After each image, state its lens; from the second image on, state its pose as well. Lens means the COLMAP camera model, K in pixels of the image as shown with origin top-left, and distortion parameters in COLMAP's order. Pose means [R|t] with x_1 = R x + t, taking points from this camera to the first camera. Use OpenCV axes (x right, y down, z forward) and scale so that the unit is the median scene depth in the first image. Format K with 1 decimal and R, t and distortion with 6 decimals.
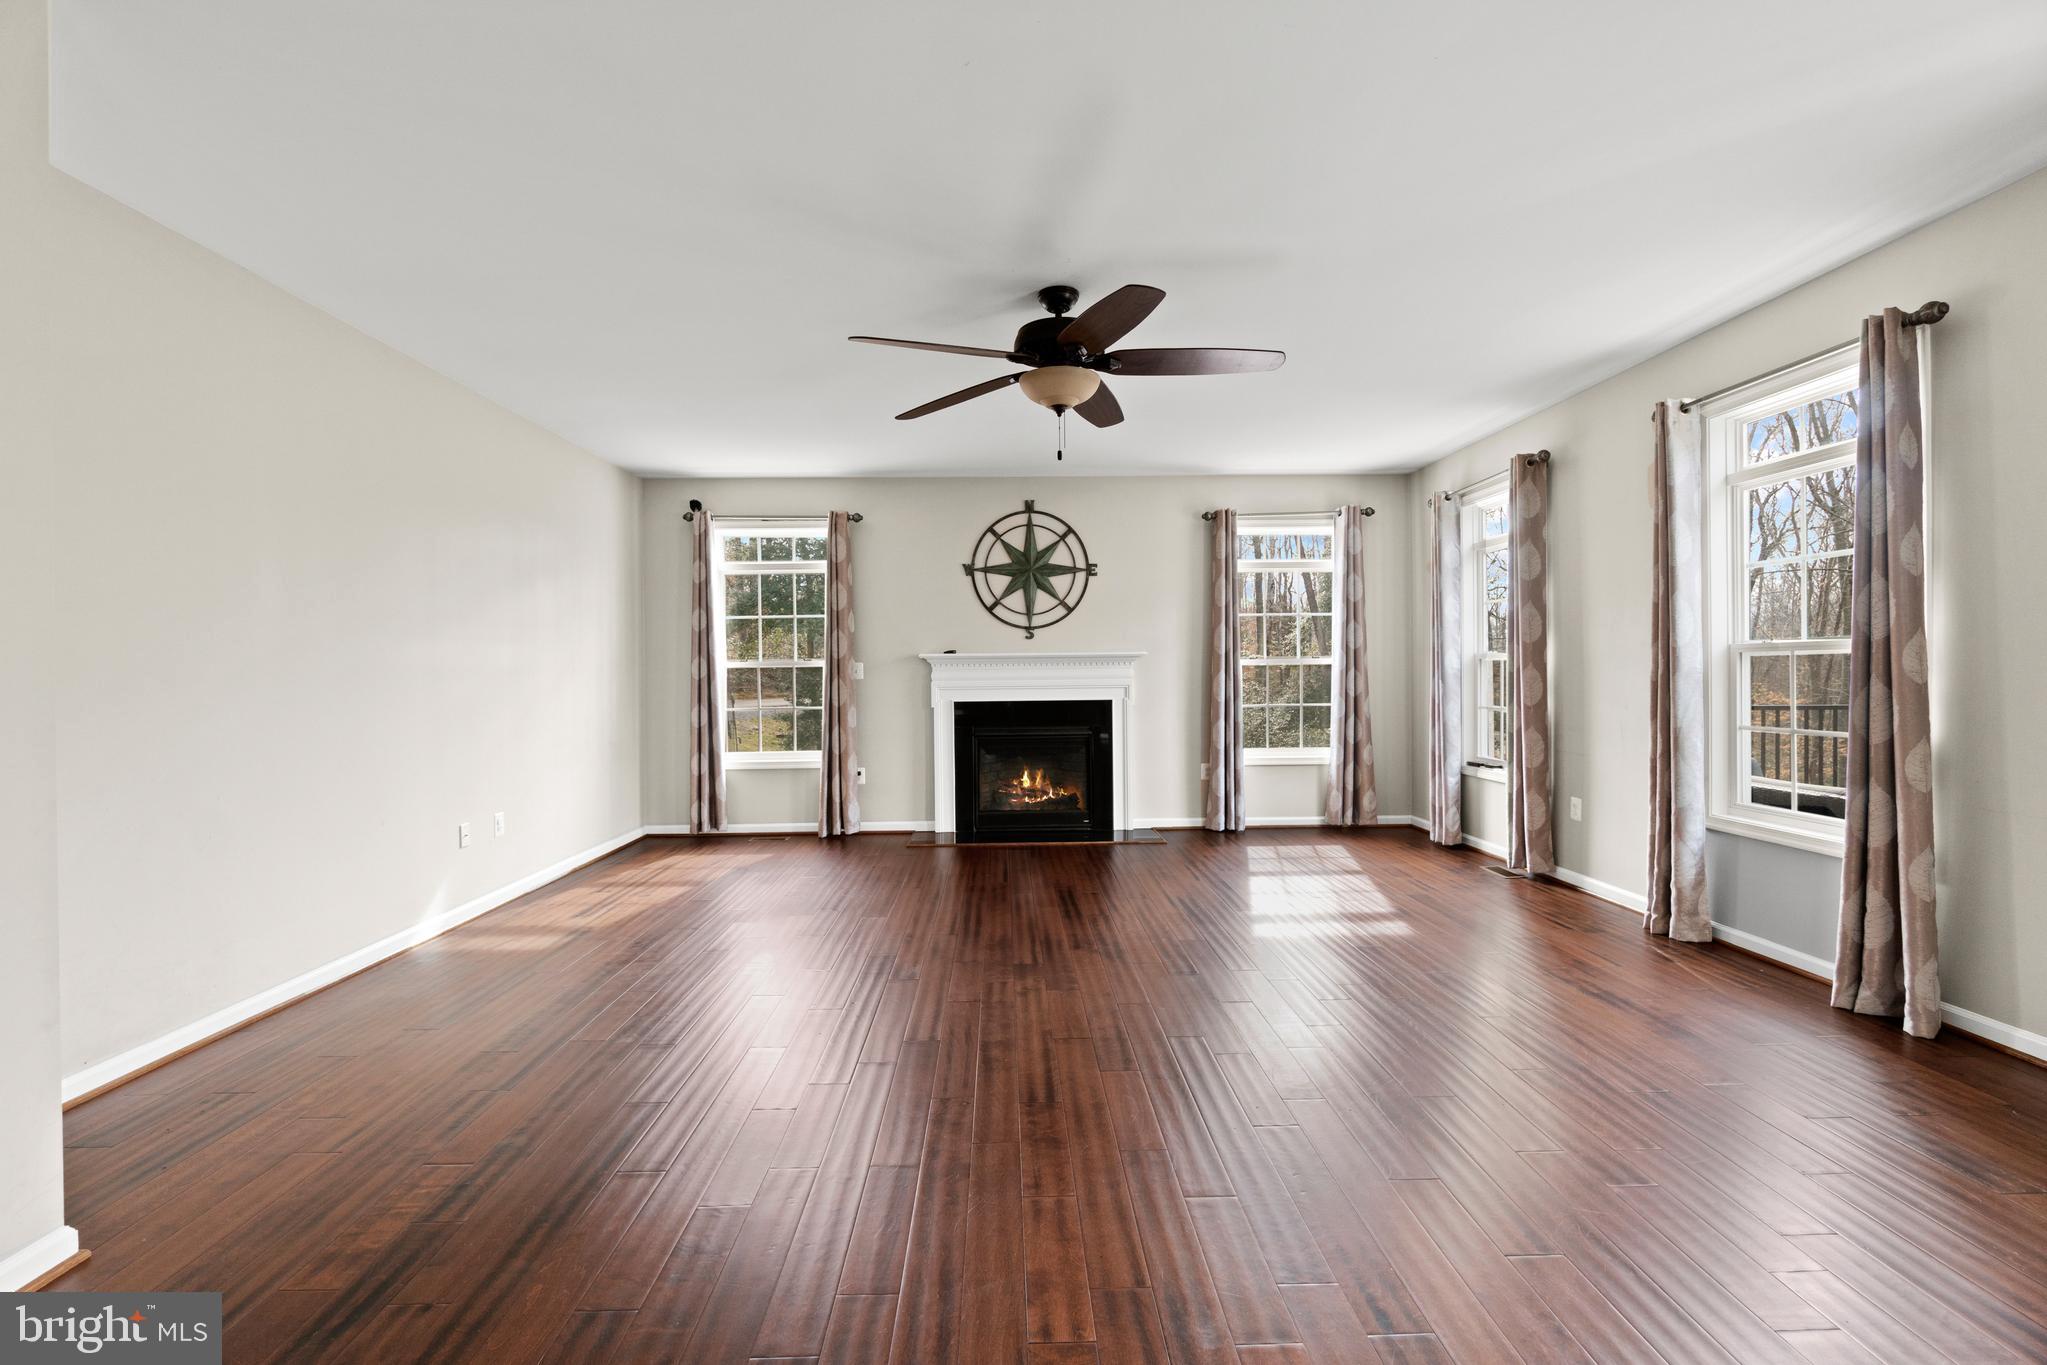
lens RADIAL K [[891.7, 0, 1022.4], [0, 891.7, 663.7], [0, 0, 1]] dist [0.000438, 0.000918]
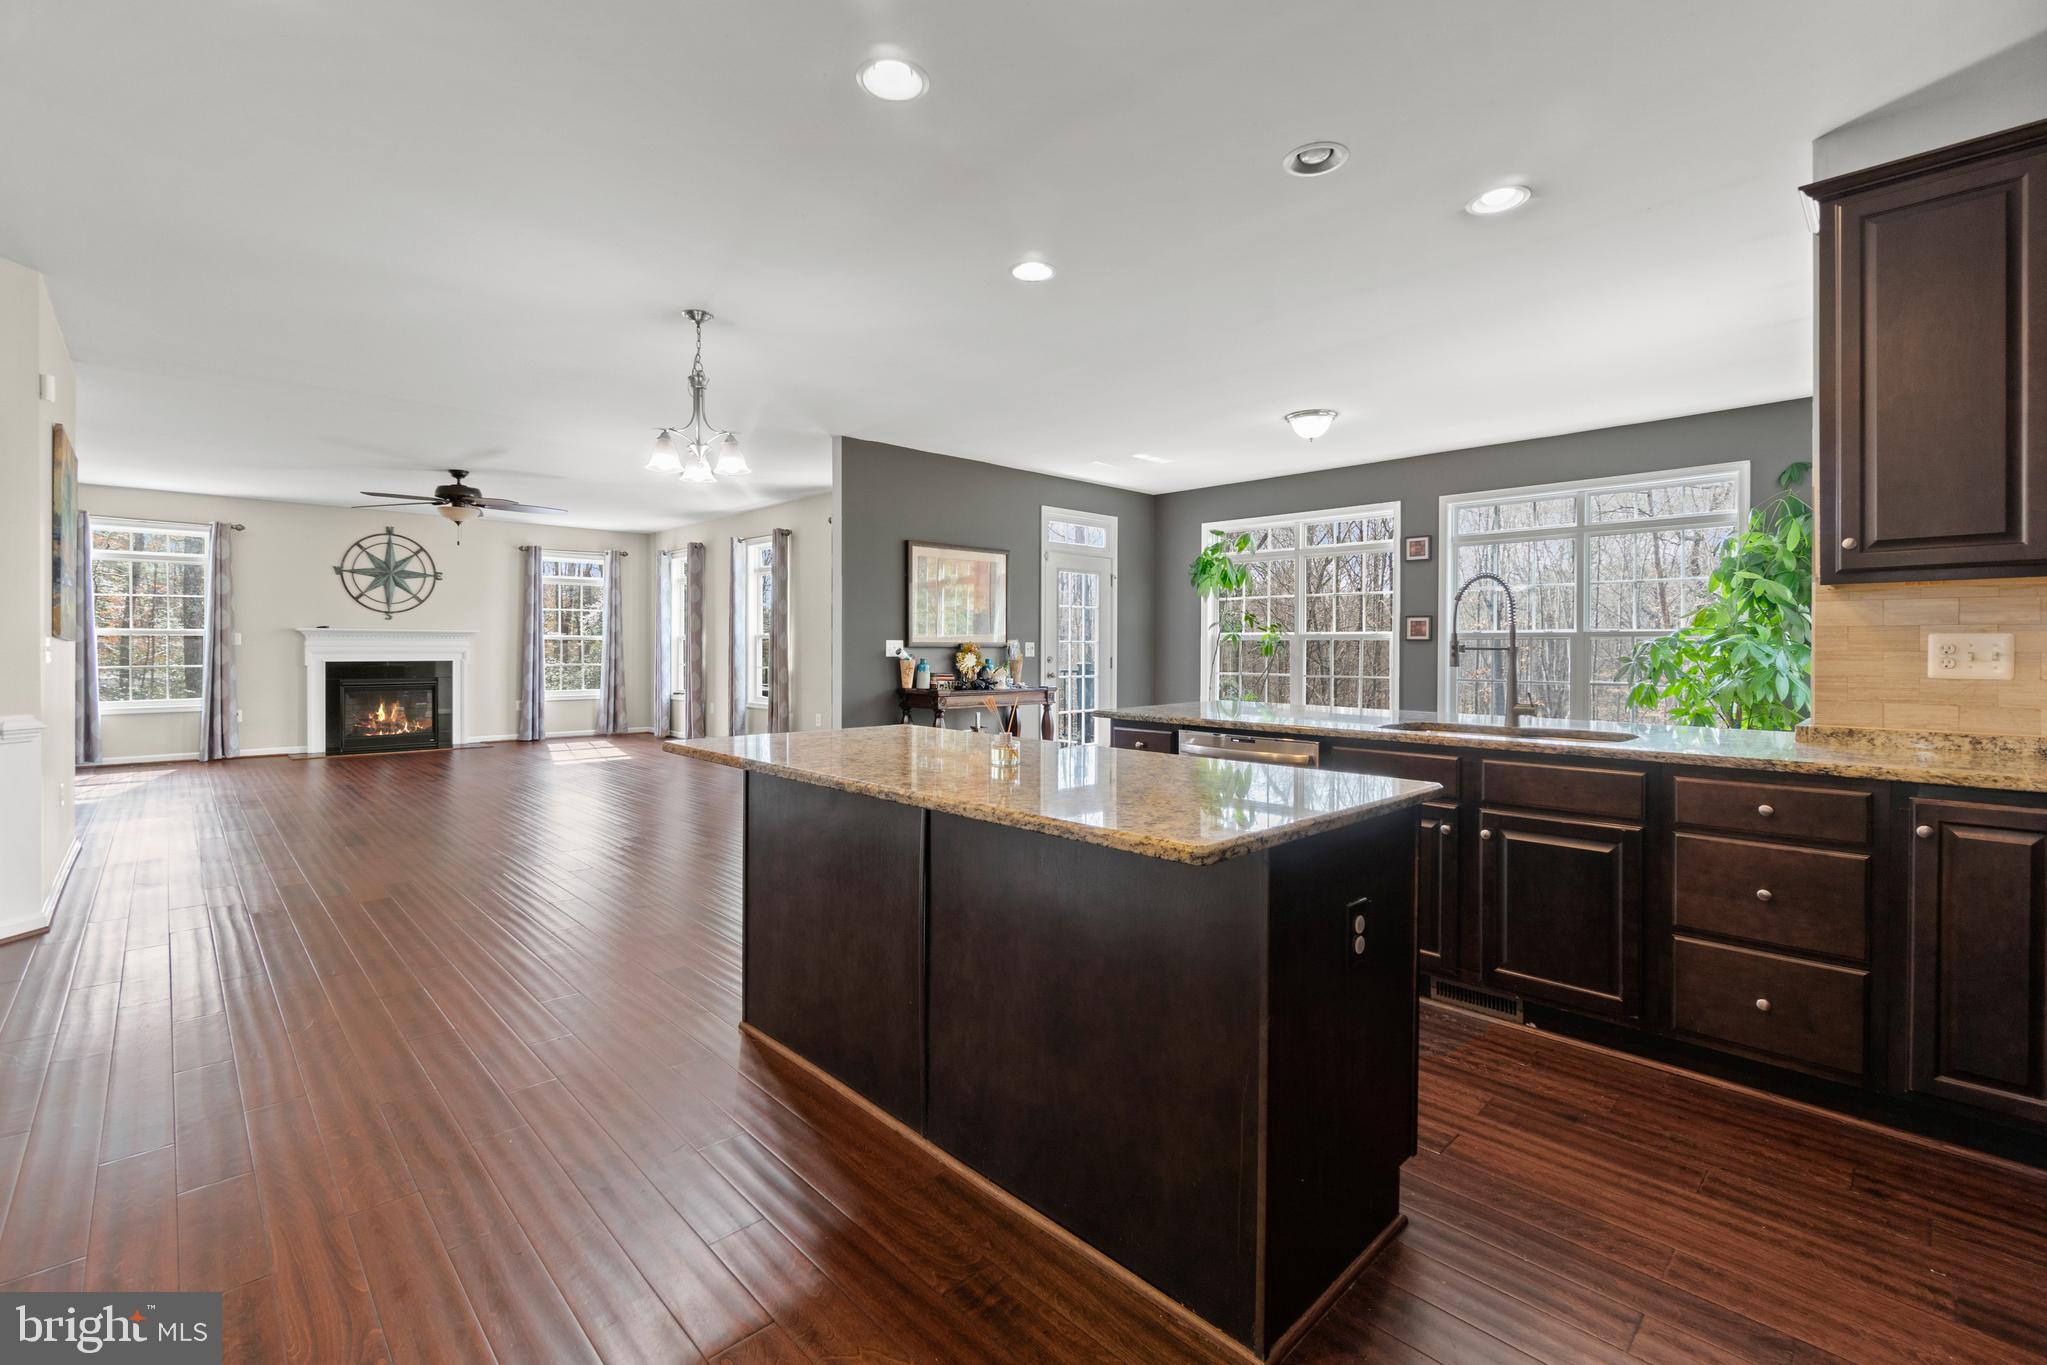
lens RADIAL K [[884.2, 0, 1009.3], [0, 884.2, 652.2], [0, 0, 1]] dist [0.000979, 0.000621]
pose [[0.744316, 0.008769, 0.667770, -0.209076], [-0.017416, 0.999829, 0.006283, -0.000651], [-0.667601, -0.016306, 0.744341, -0.805298]]
